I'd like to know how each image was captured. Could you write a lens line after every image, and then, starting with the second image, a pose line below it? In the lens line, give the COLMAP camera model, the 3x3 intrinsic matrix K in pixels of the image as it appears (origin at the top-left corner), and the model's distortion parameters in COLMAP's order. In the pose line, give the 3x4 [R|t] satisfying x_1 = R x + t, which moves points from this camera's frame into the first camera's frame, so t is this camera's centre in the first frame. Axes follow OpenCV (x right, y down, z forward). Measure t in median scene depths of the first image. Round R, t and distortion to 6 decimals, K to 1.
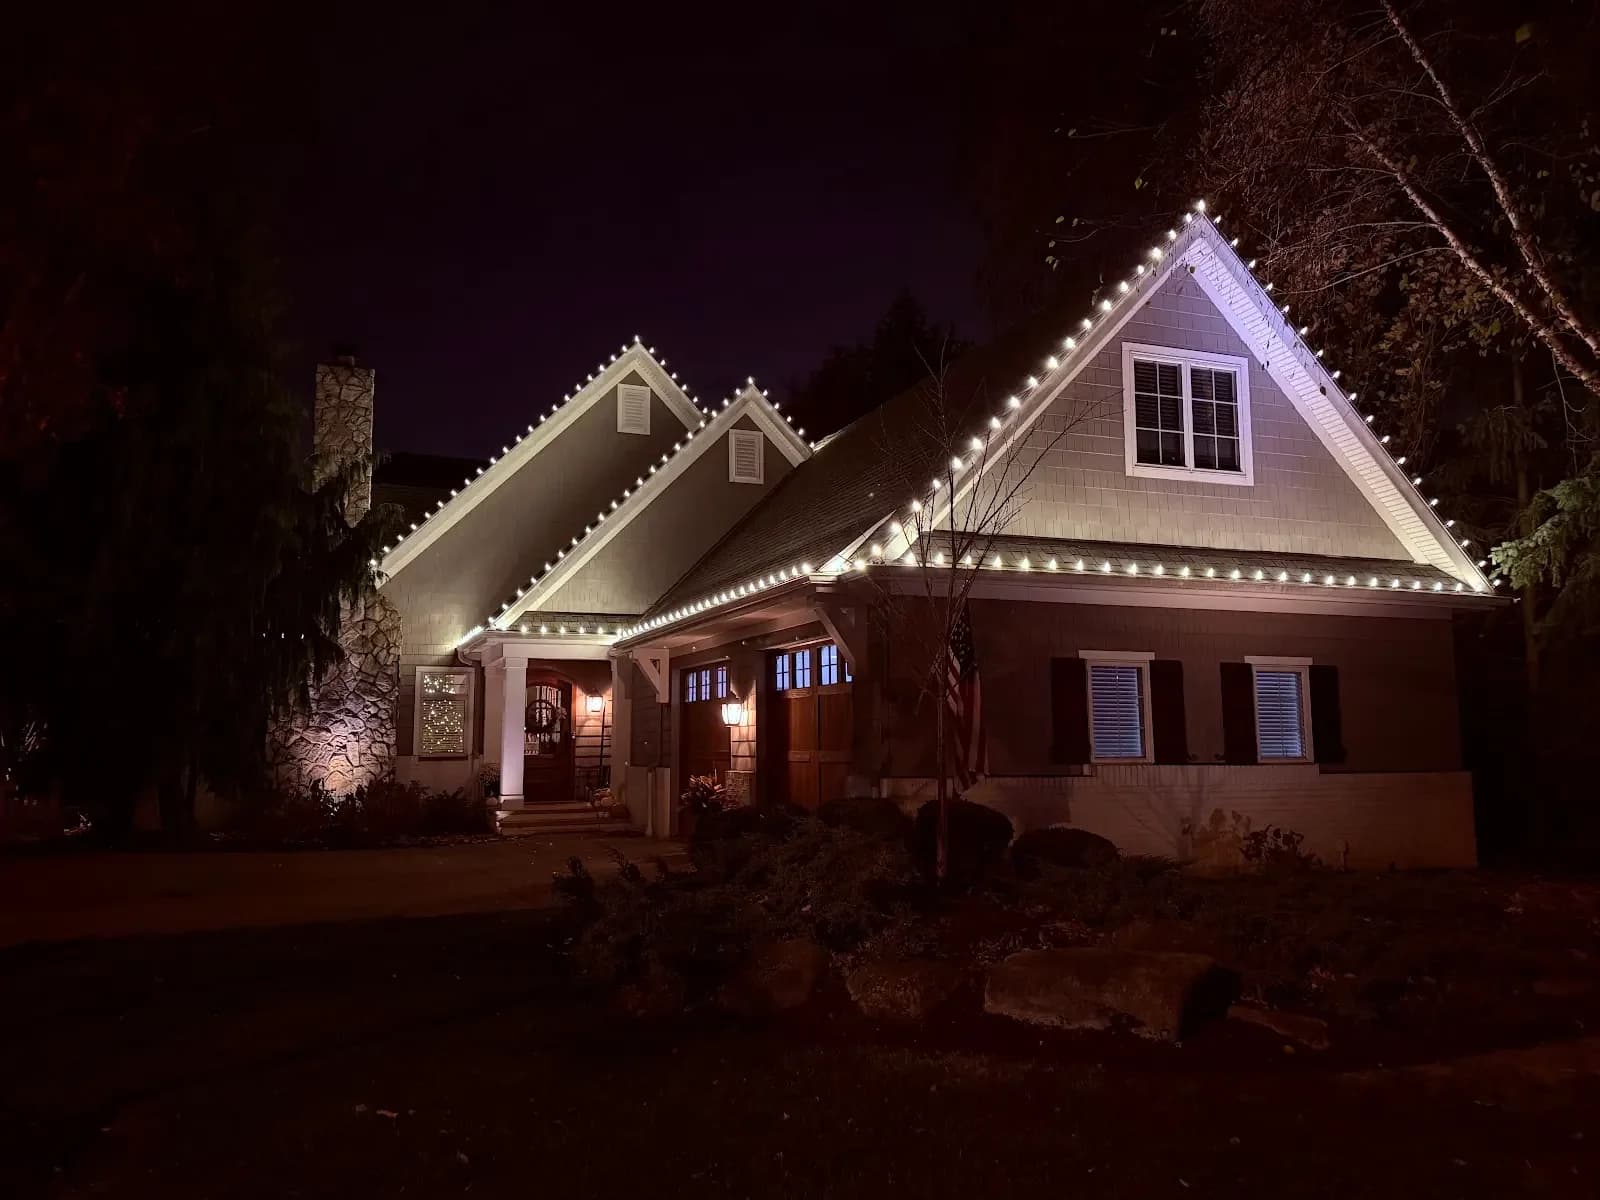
lens RADIAL K [[1094.2, 0, 800.0], [0, 1094.2, 600.0], [0, 0, 1]] dist [0.046315, -0.004732]
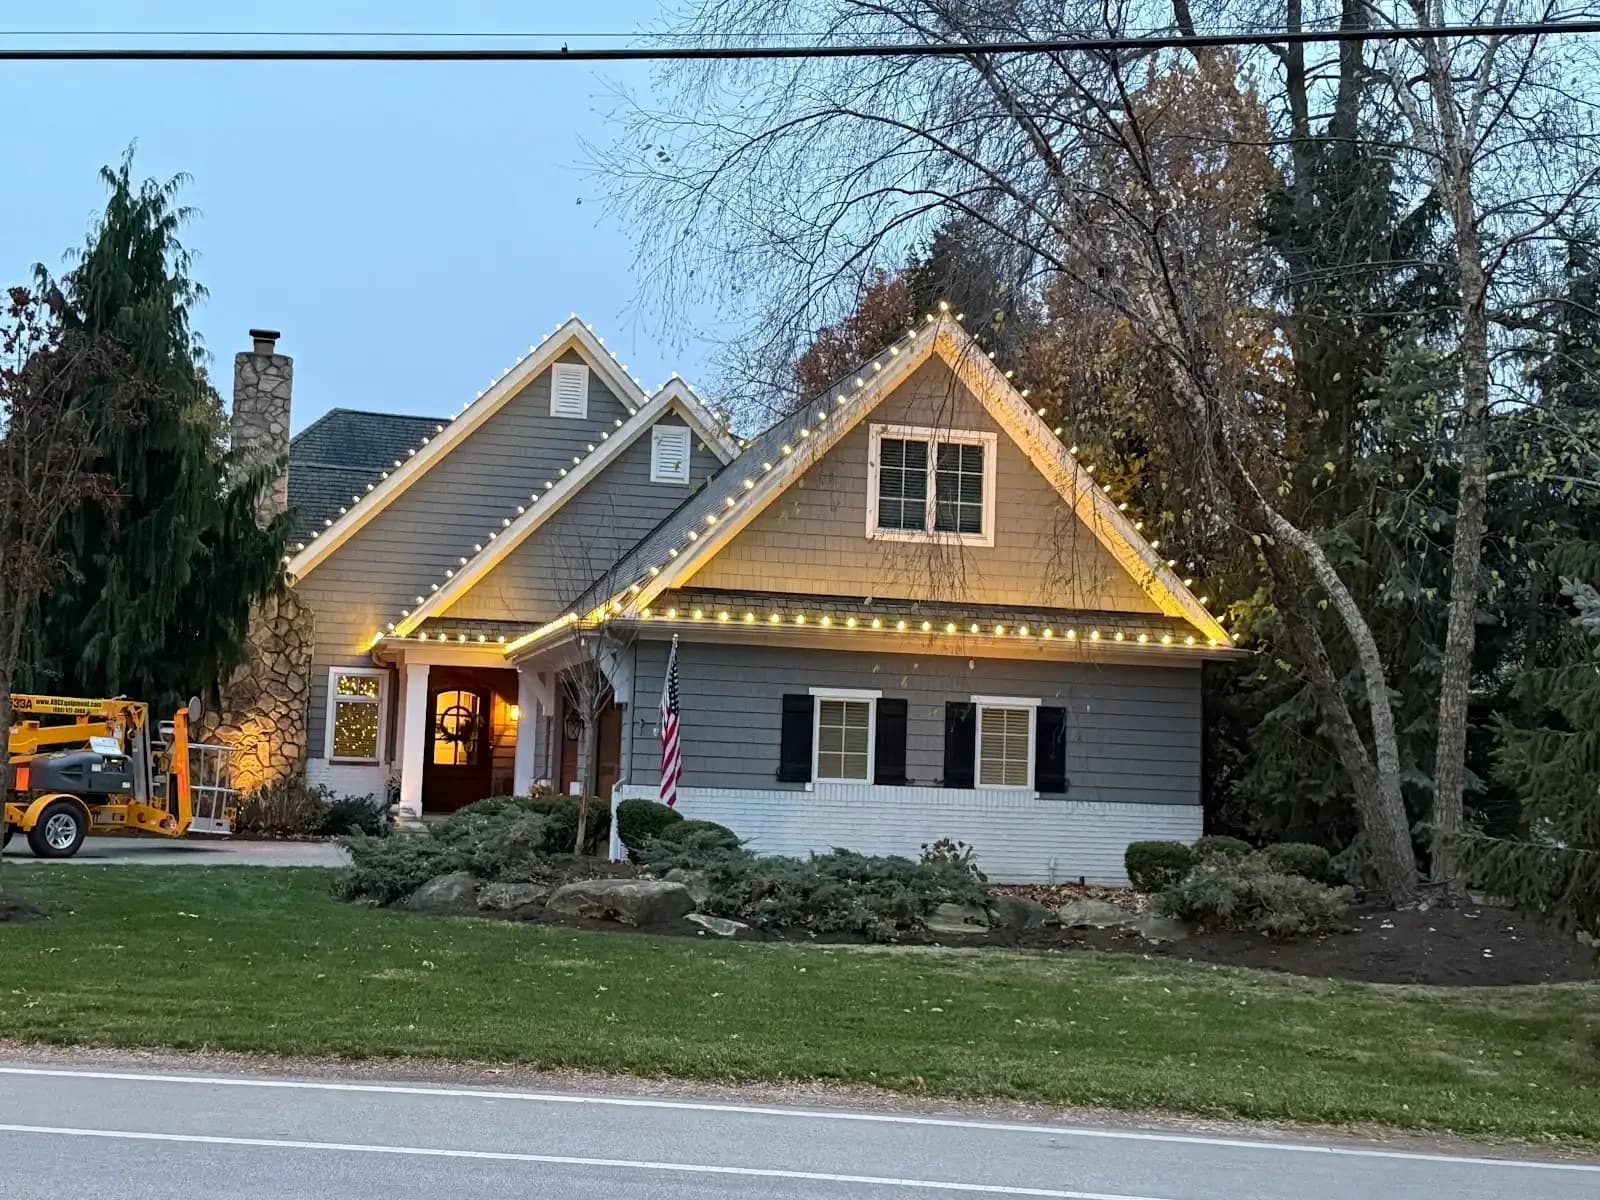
lens RADIAL K [[1805.2, 0, 799.4], [0, 1805.2, 597.3], [0, 0, 1]] dist [0.107736, -0.005909]
pose [[0.989311, 0.030931, -0.142506, 0.348497], [-0.026637, 0.999135, 0.031943, -0.076536], [0.143371, -0.027805, 0.989278, -0.633333]]
